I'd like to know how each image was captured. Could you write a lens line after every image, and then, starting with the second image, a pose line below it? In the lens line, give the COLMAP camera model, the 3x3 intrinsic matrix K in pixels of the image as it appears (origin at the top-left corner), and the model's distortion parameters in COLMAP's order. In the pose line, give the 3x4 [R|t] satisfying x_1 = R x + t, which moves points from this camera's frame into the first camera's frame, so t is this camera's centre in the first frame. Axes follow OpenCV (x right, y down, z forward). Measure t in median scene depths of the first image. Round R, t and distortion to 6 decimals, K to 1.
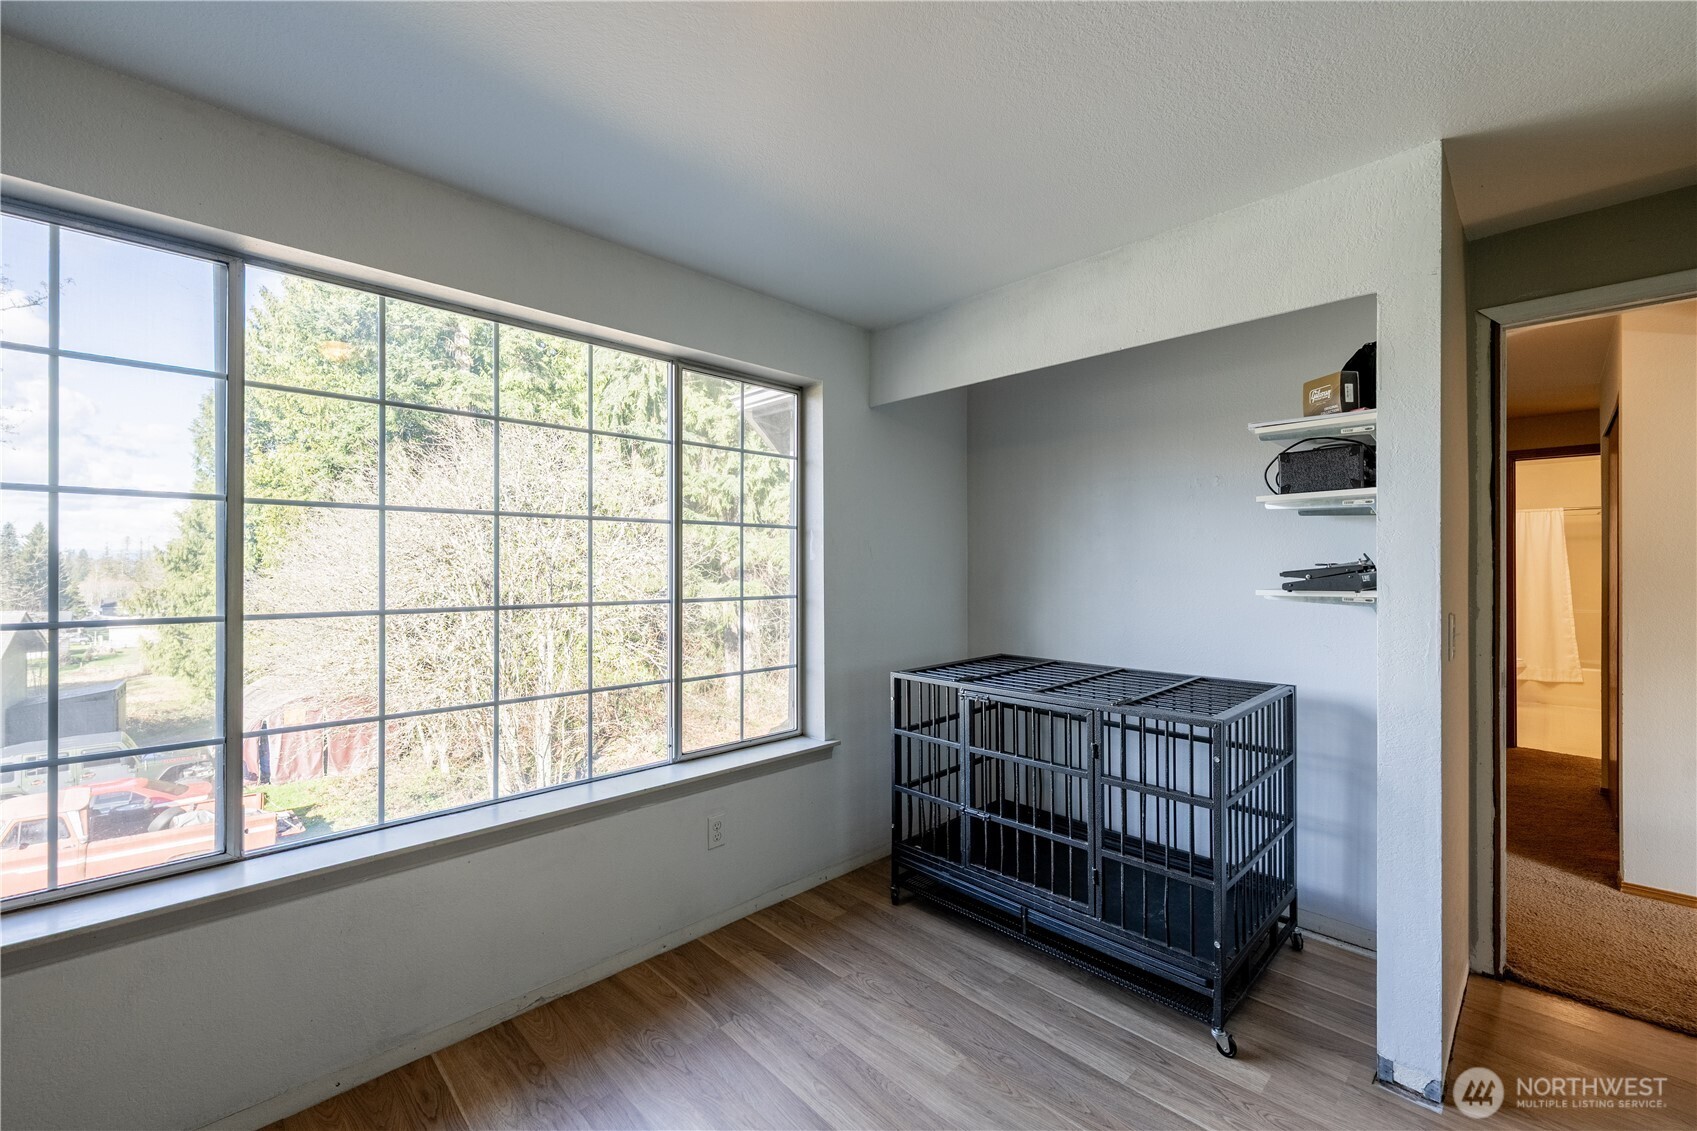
lens RADIAL K [[689.1, 0, 851.8], [0, 689.1, 560.9], [0, 0, 1]] dist [-0.002526, -0.000271]
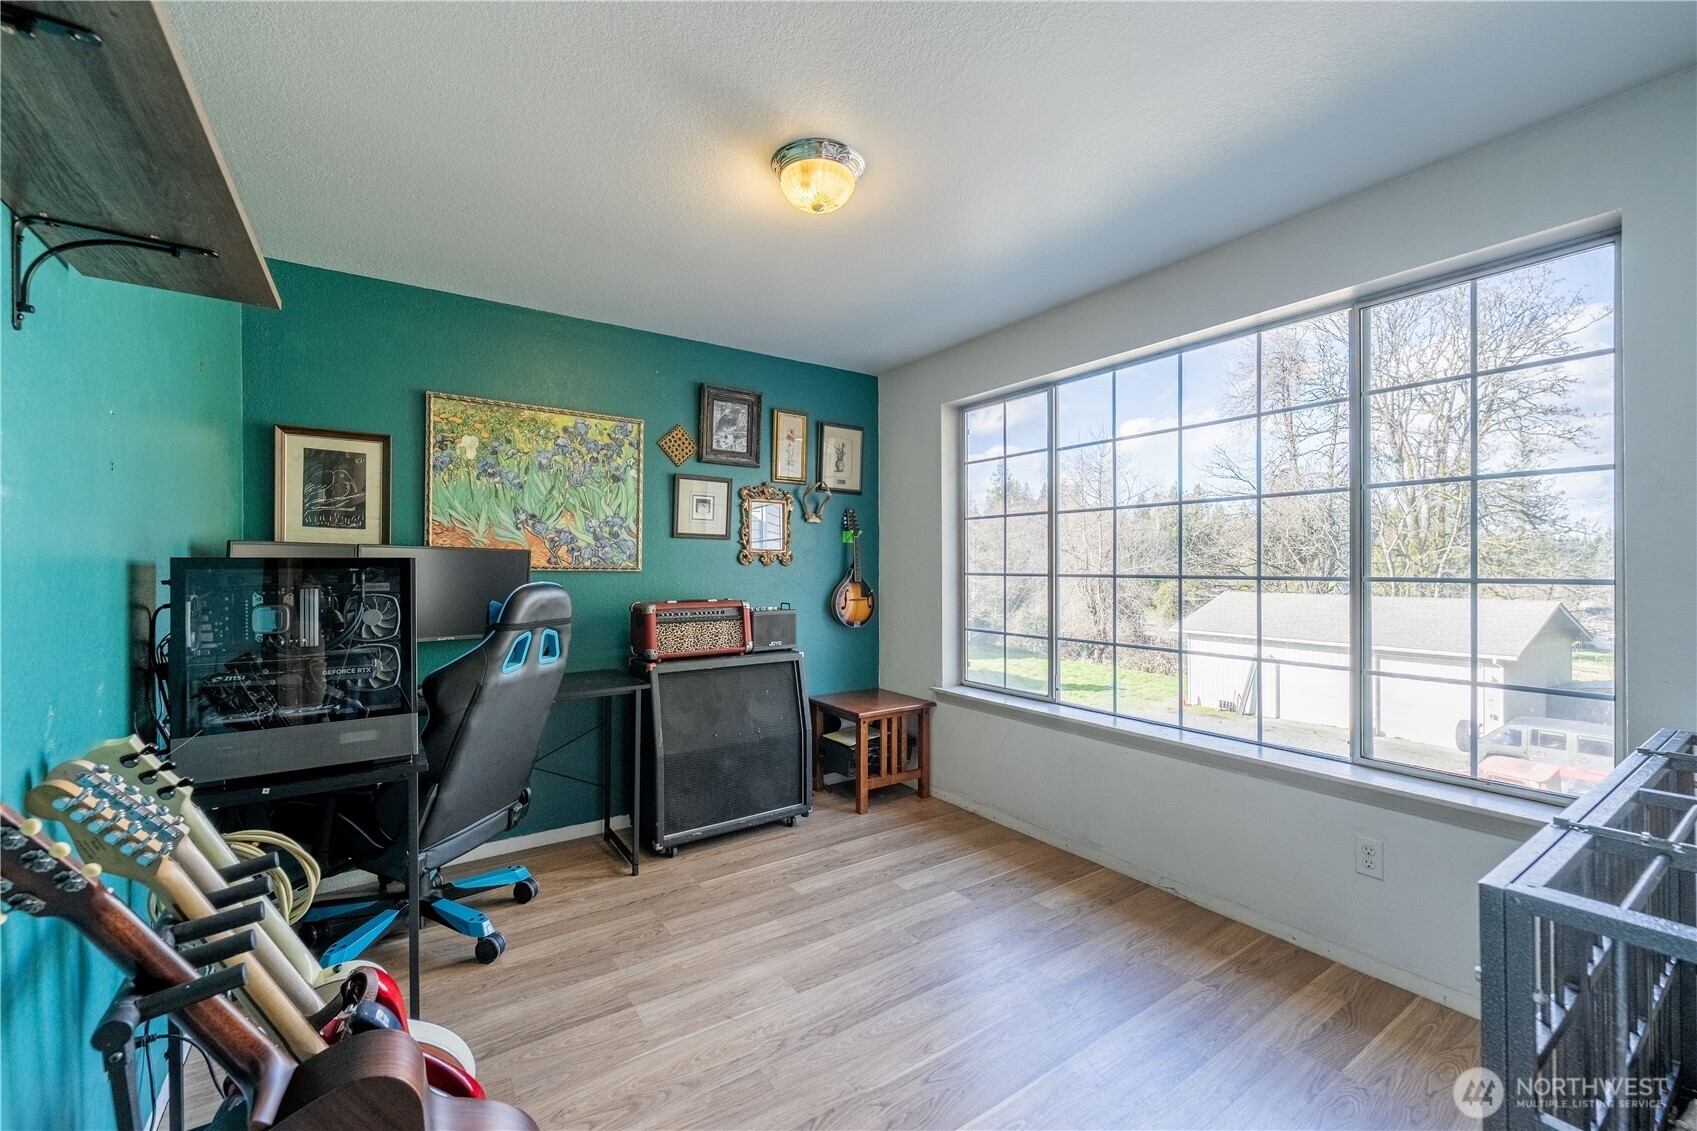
lens RADIAL K [[689.1, 0, 850.3], [0, 689.1, 567.3], [0, 0, 1]] dist [-0.002526, -0.000271]
pose [[-0.181310, -0.003925, -0.983418, 0.903044], [-0.000220, 0.999992, -0.003950, 0.059794], [0.983426, -0.000500, -0.181310, 0.664873]]
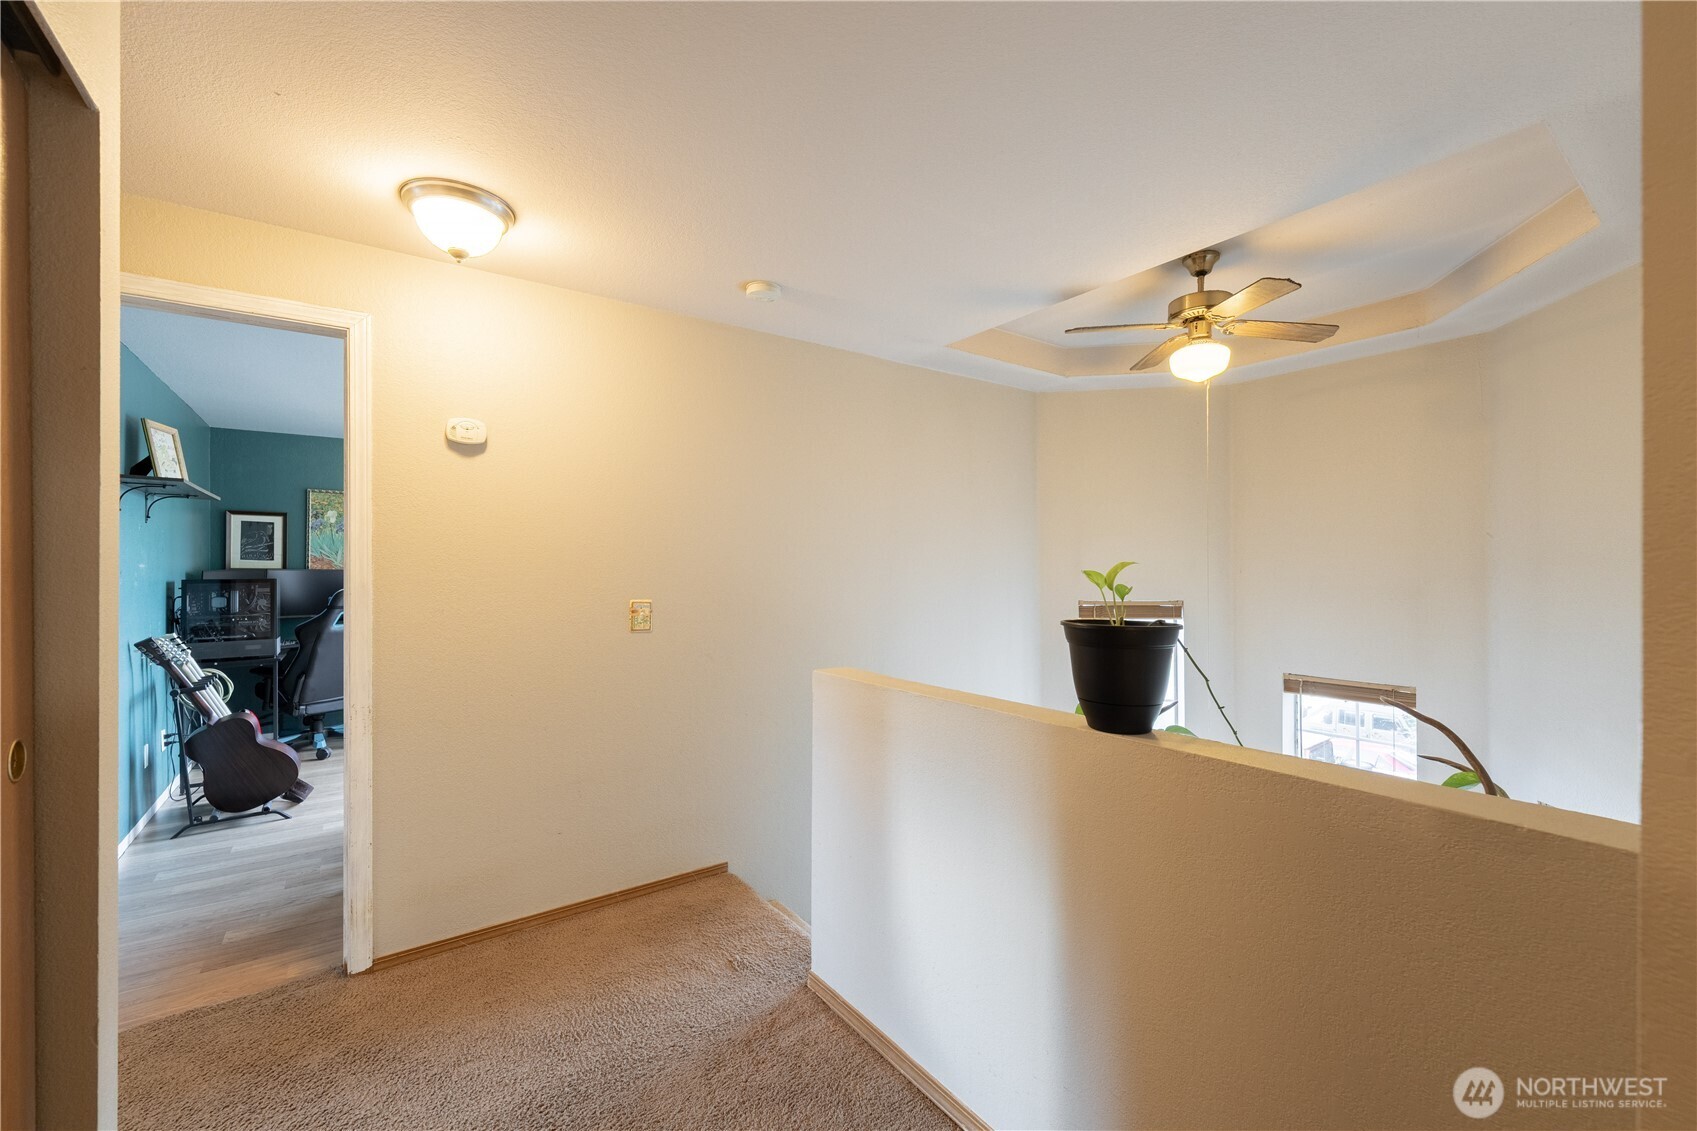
lens RADIAL K [[689.1, 0, 850.5], [0, 689.1, 568.2], [0, 0, 1]] dist [-0.002526, -0.000271]
pose [[-0.163805, -0.005620, -0.986477, 1.485746], [-0.000208, 0.999984, -0.005662, 0.041207], [0.986493, -0.000722, -0.163804, 1.432695]]
